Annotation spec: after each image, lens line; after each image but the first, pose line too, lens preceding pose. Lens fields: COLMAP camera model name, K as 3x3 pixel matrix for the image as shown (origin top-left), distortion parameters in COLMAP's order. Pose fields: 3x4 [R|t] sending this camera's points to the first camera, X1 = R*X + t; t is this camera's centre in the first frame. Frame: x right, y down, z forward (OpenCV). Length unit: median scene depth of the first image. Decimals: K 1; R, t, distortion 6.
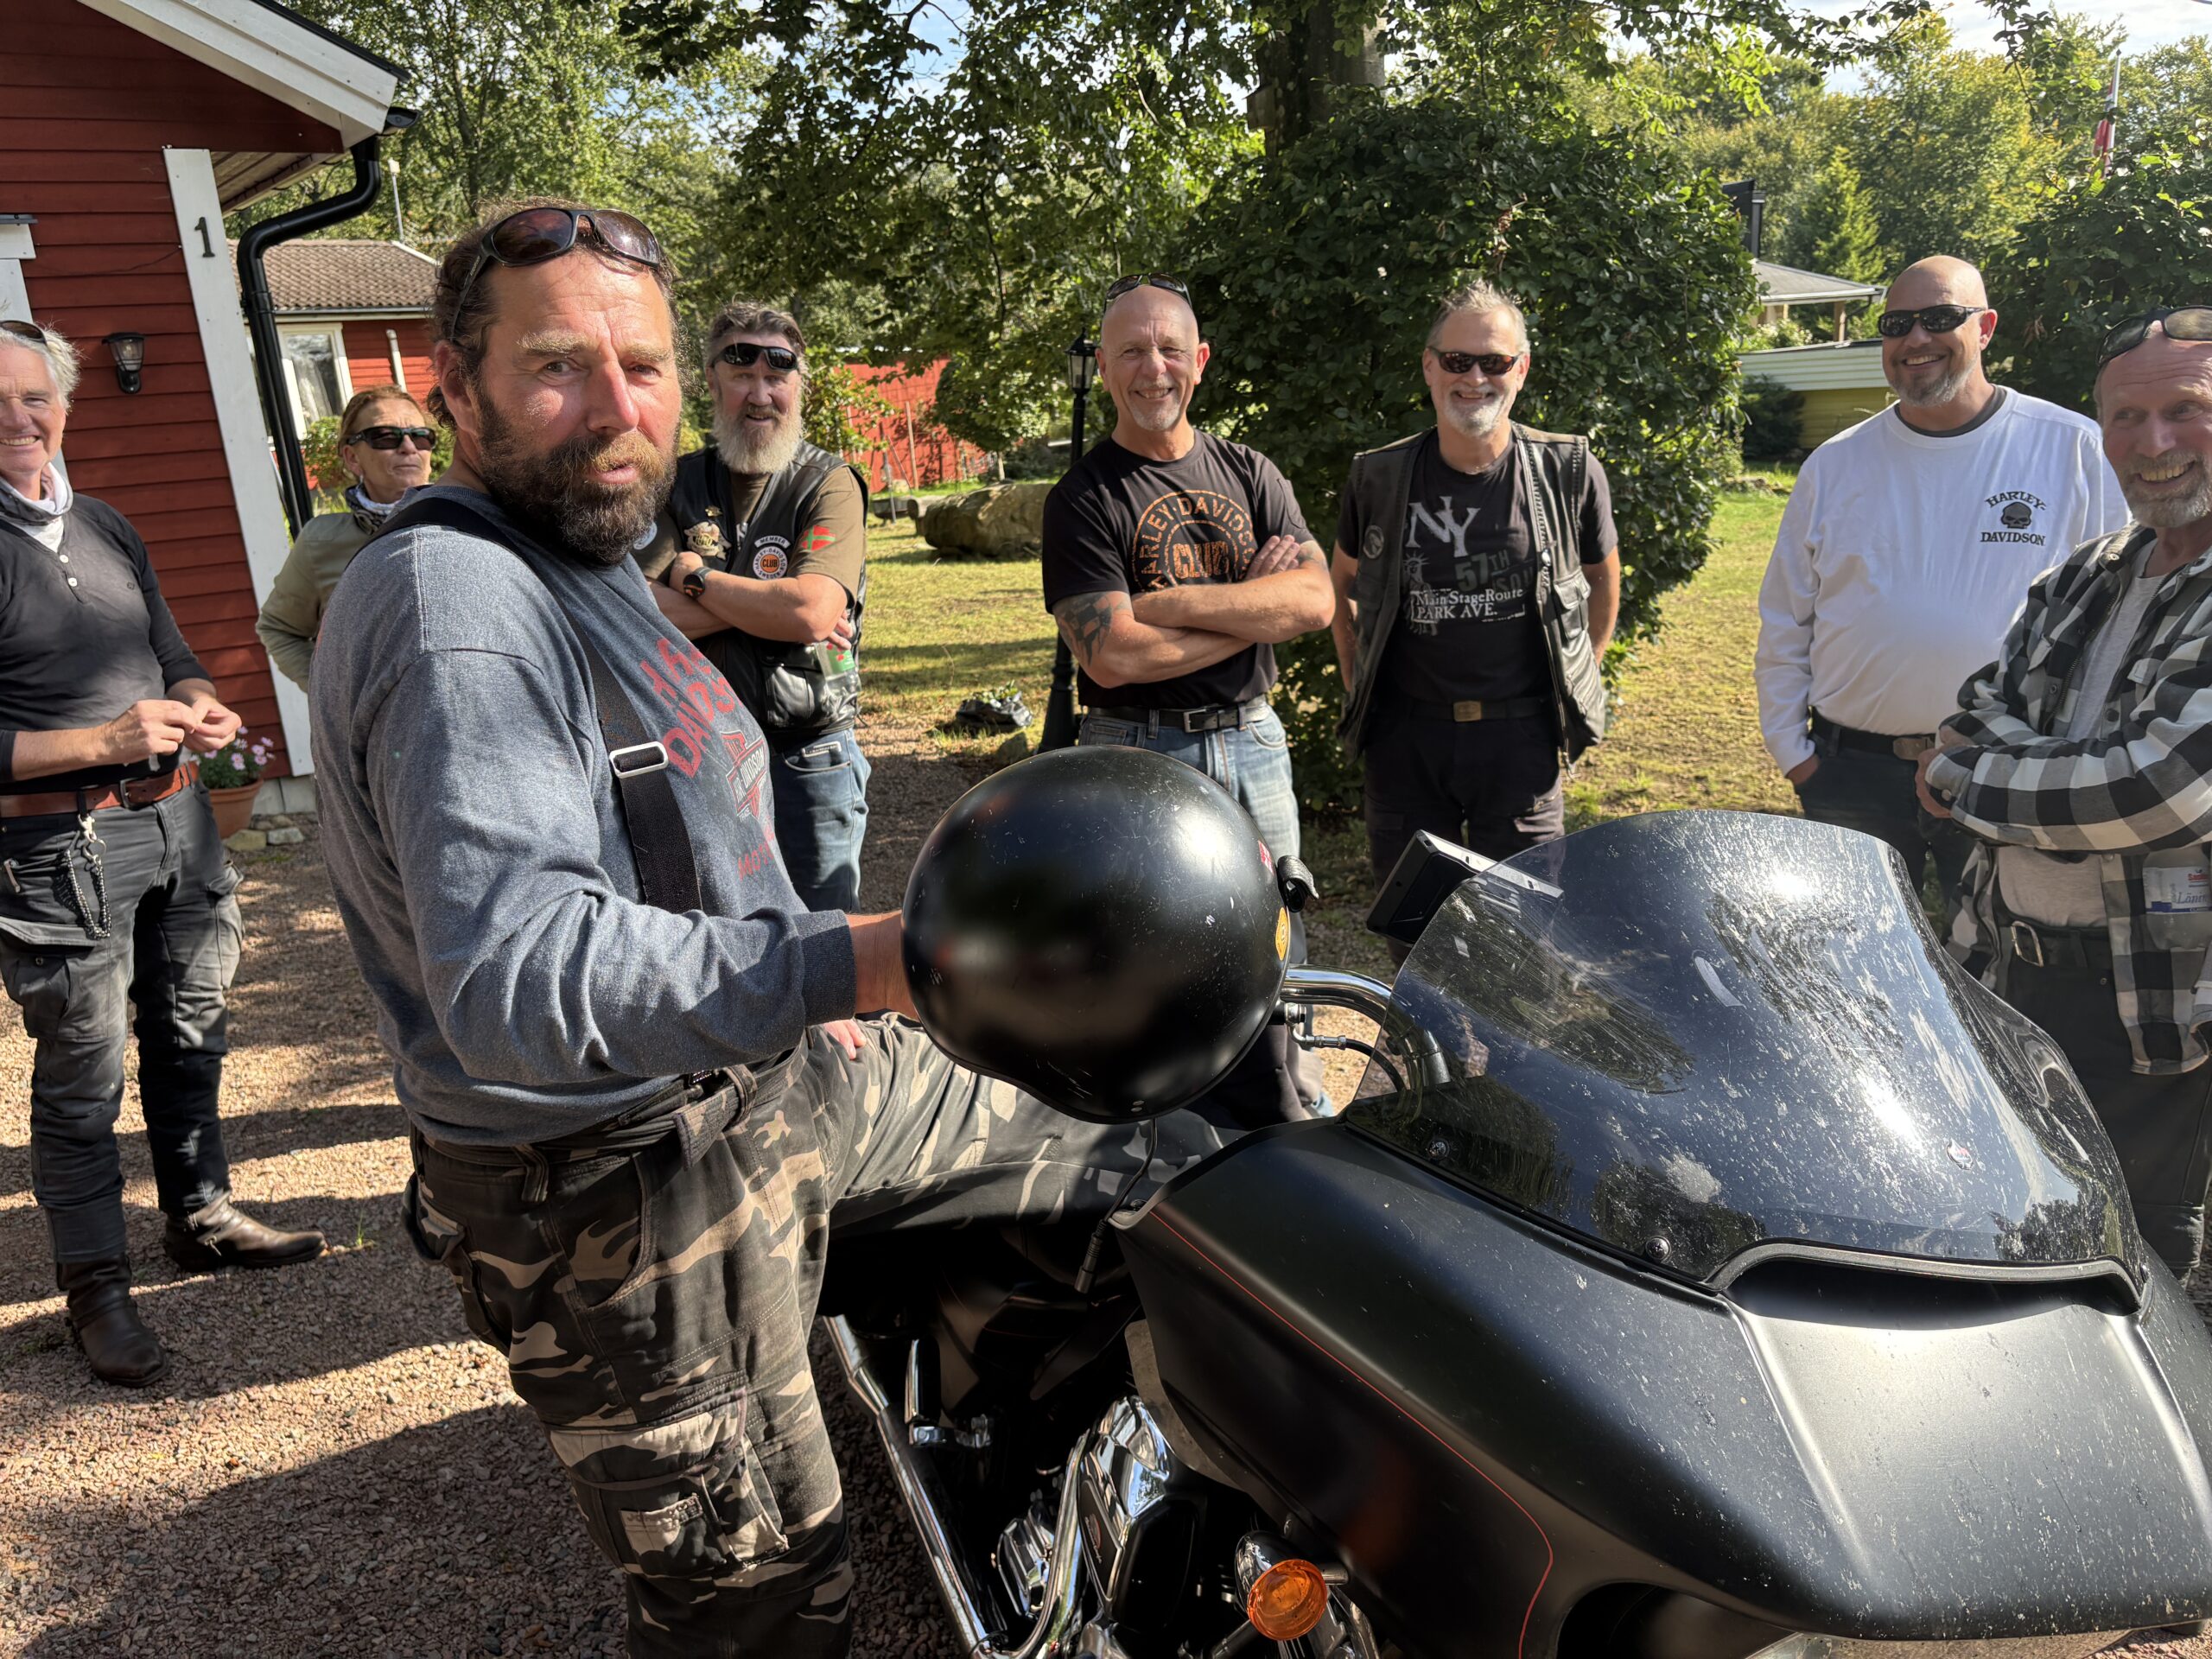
lens RADIAL K [[1666.8, 0, 1102.8], [0, 1666.8, 828.8], [0, 0, 1]] dist [0.049509, -0.062228]
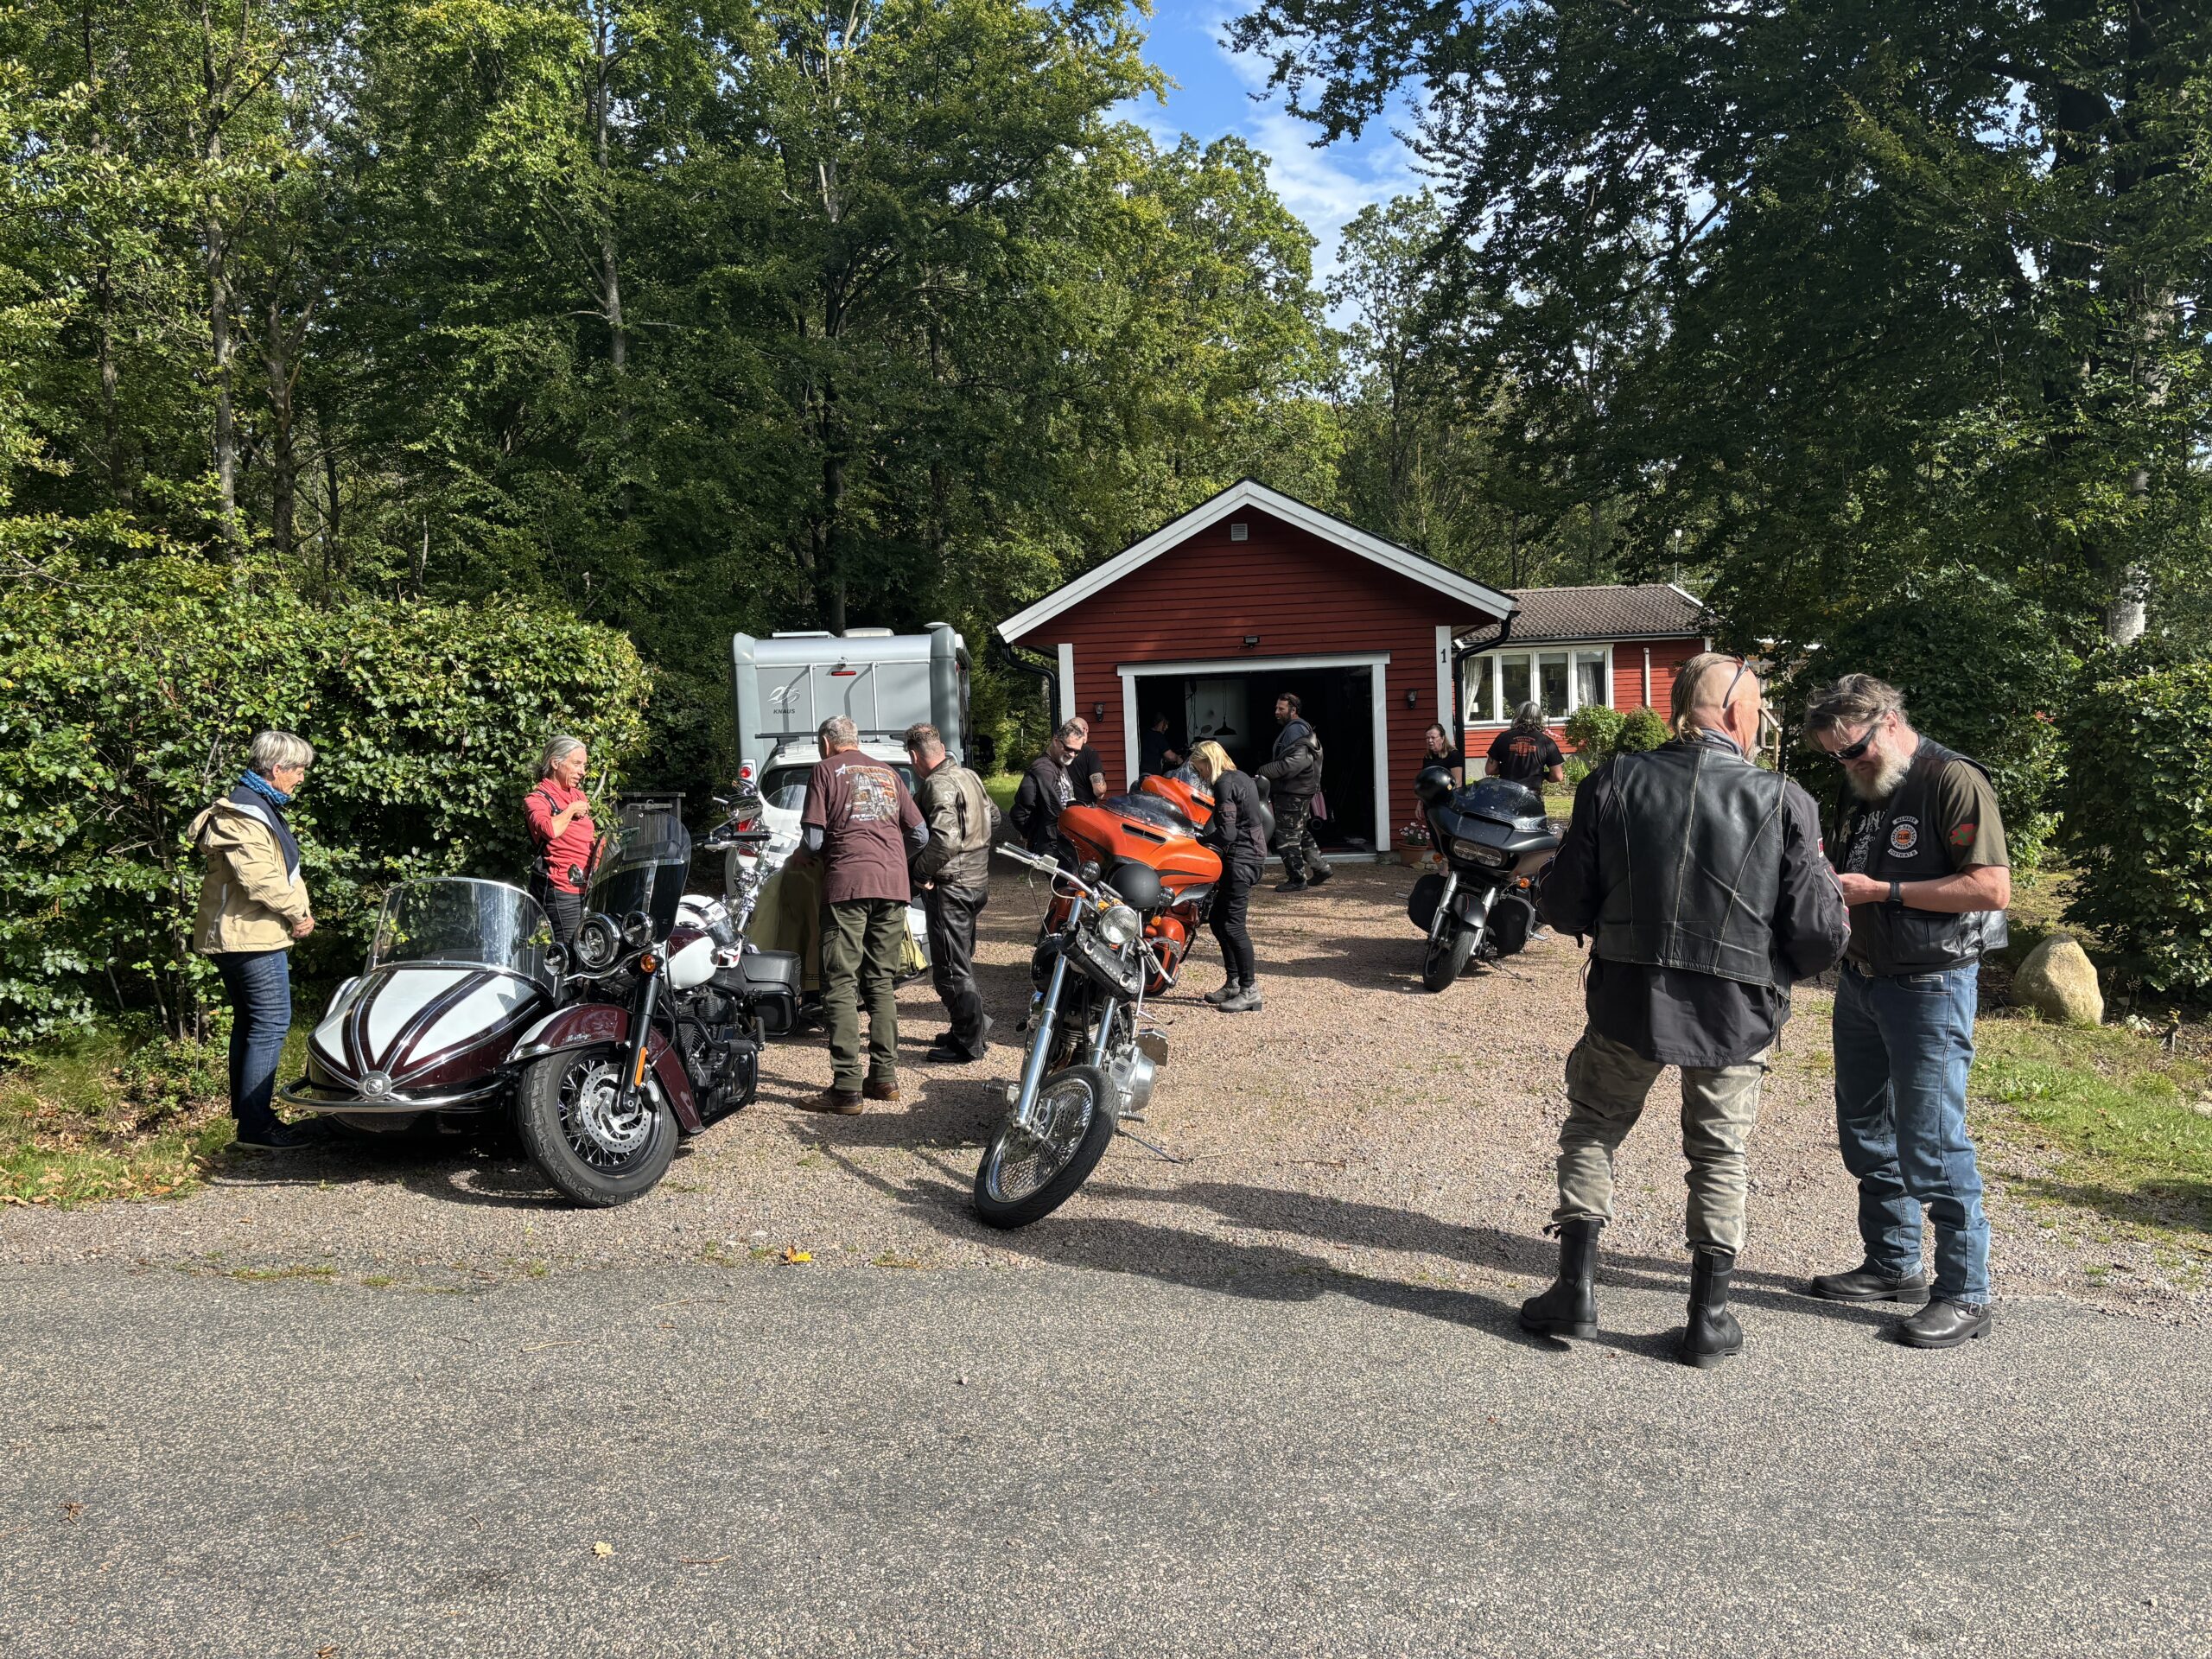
lens RADIAL K [[1674.8, 0, 1115.9], [0, 1674.8, 839.8], [0, 0, 1]] dist [0.061094, -0.079469]
pose [[0.739981, 0.093891, -0.666042, 1.032947], [-0.199263, 0.976361, -0.083748, 0.322945], [0.642434, 0.194689, 0.741198, -1.486470]]
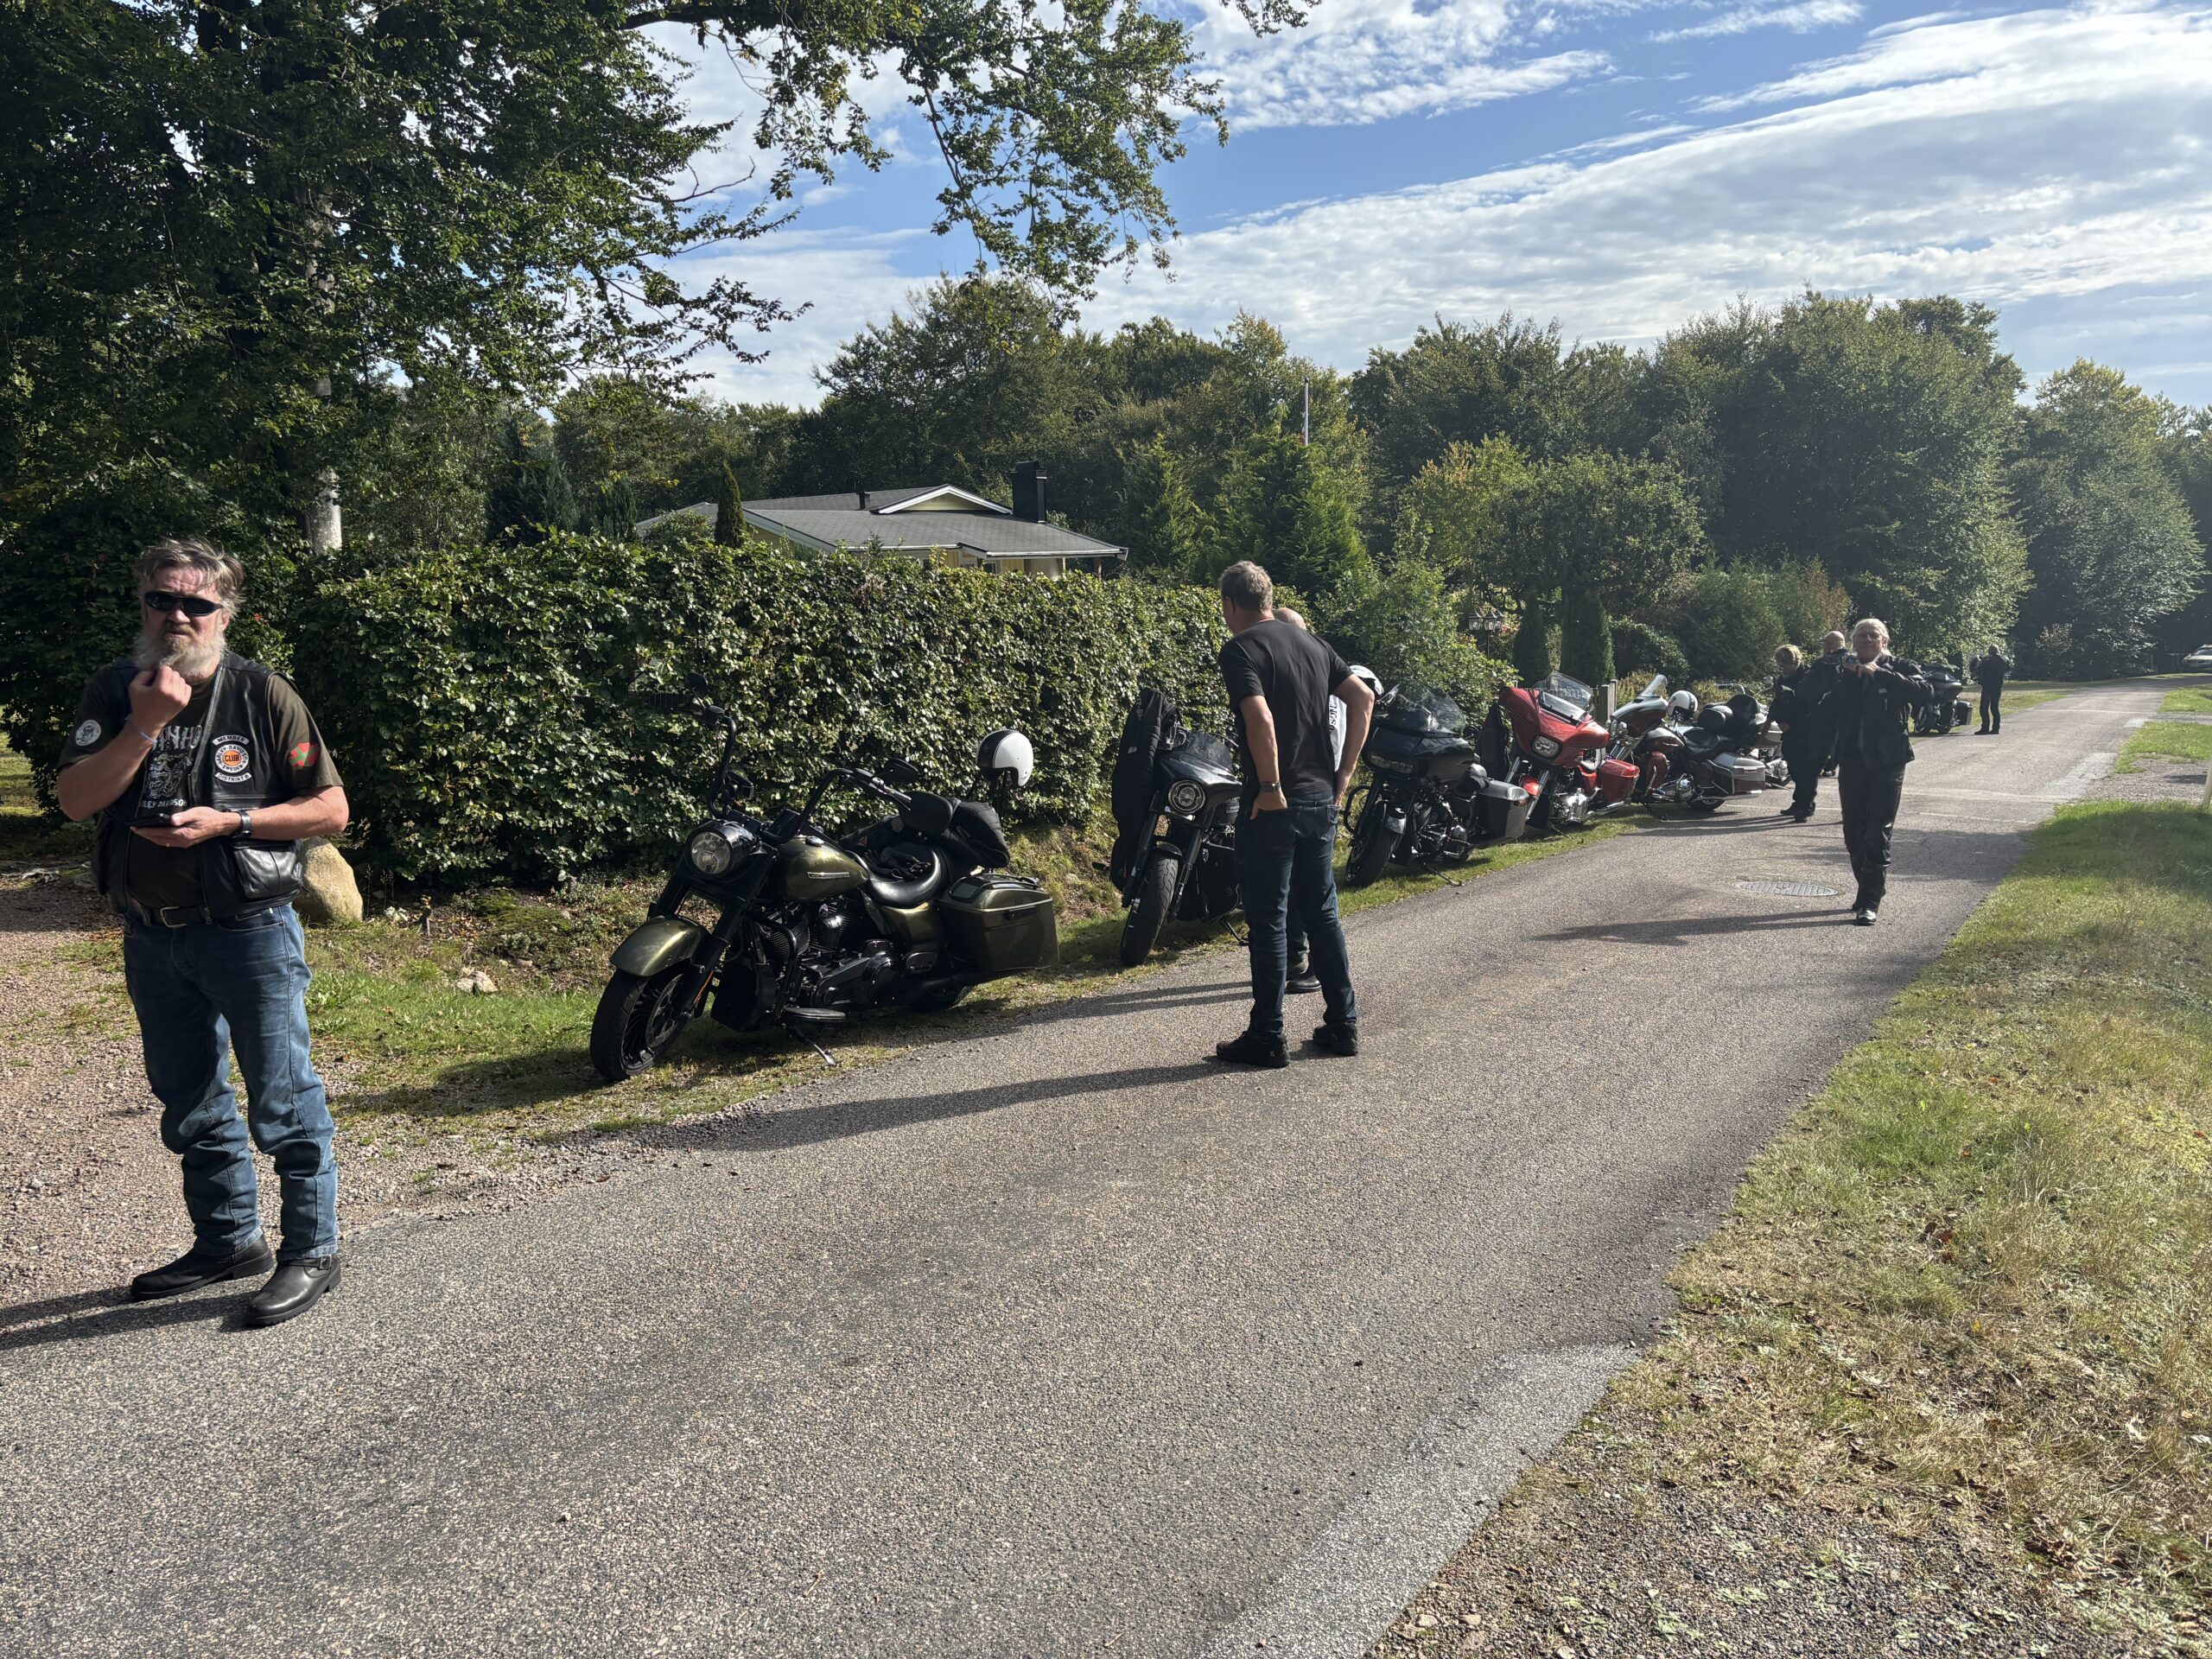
lens RADIAL K [[1682.8, 0, 1106.3], [0, 1682.8, 822.7], [0, 0, 1]] dist [0.032374, -0.001195]
pose [[0.972701, 0.009763, 0.231855, 0.582034], [0.021234, 0.991178, -0.130822, 0.176537], [-0.231087, 0.132174, 0.963913, -0.837938]]
